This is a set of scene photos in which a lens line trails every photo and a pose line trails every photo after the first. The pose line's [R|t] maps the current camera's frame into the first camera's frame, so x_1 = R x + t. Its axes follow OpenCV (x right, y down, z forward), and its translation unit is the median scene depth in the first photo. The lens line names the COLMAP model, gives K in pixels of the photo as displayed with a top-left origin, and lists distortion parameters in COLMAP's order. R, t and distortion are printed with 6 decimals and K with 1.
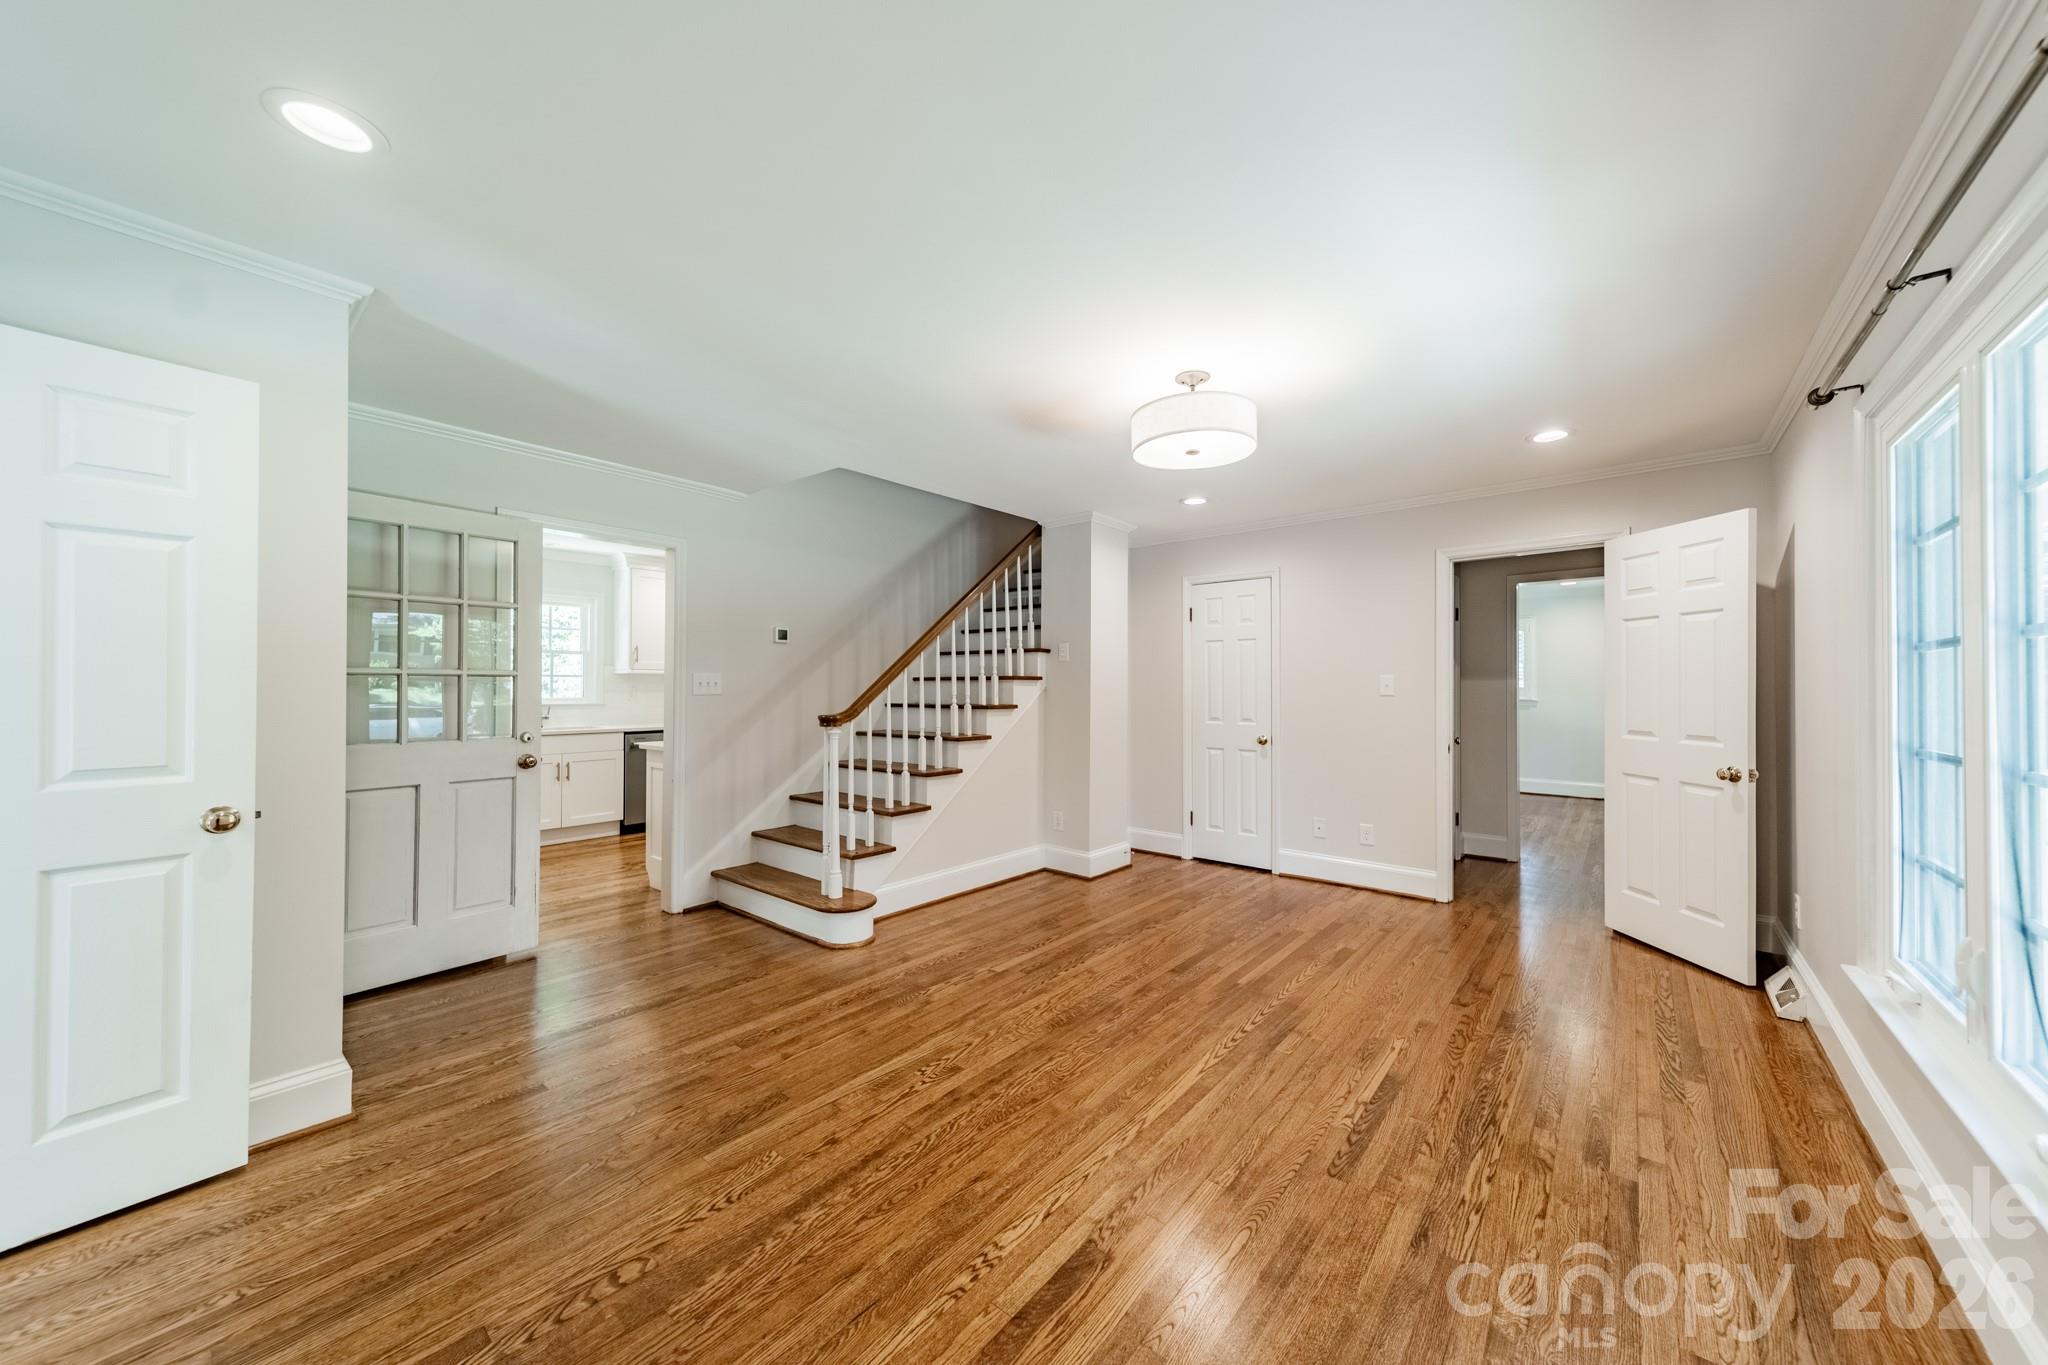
lens RADIAL K [[726.2, 0, 1032.2], [0, 726.2, 684.7], [0, 0, 1]] dist [0.007329, -0.000450]
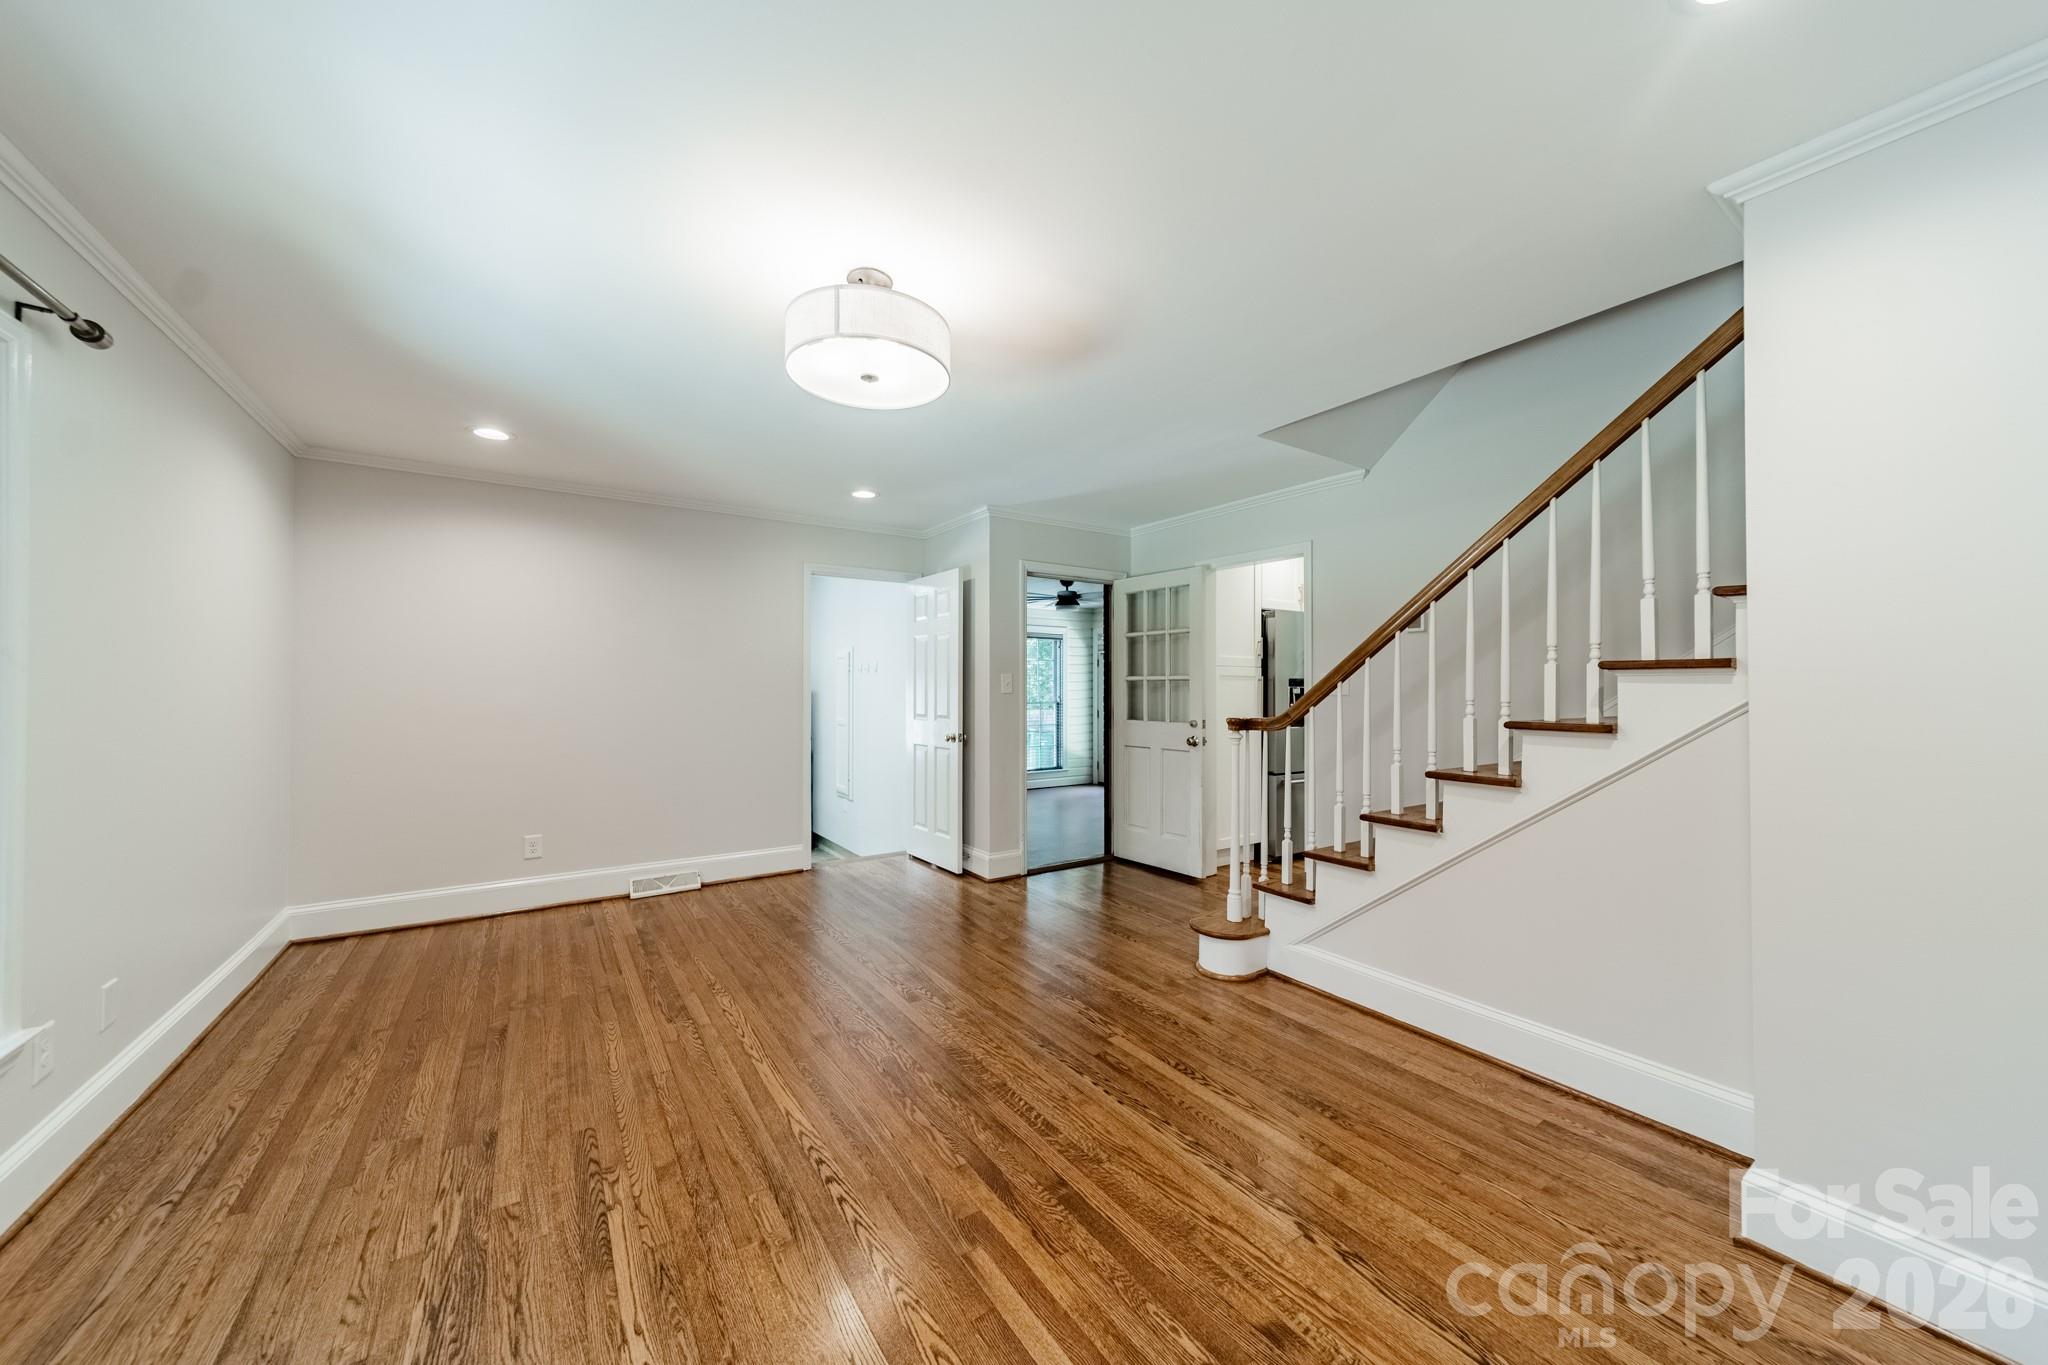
lens RADIAL K [[726.2, 0, 1033.2], [0, 726.2, 683.8], [0, 0, 1]] dist [0.007329, -0.000450]
pose [[-0.280564, -0.007844, -0.959803, 0.902574], [0.001316, 0.999963, -0.008557, 0.009860], [0.959834, -0.003664, -0.280543, 1.375023]]
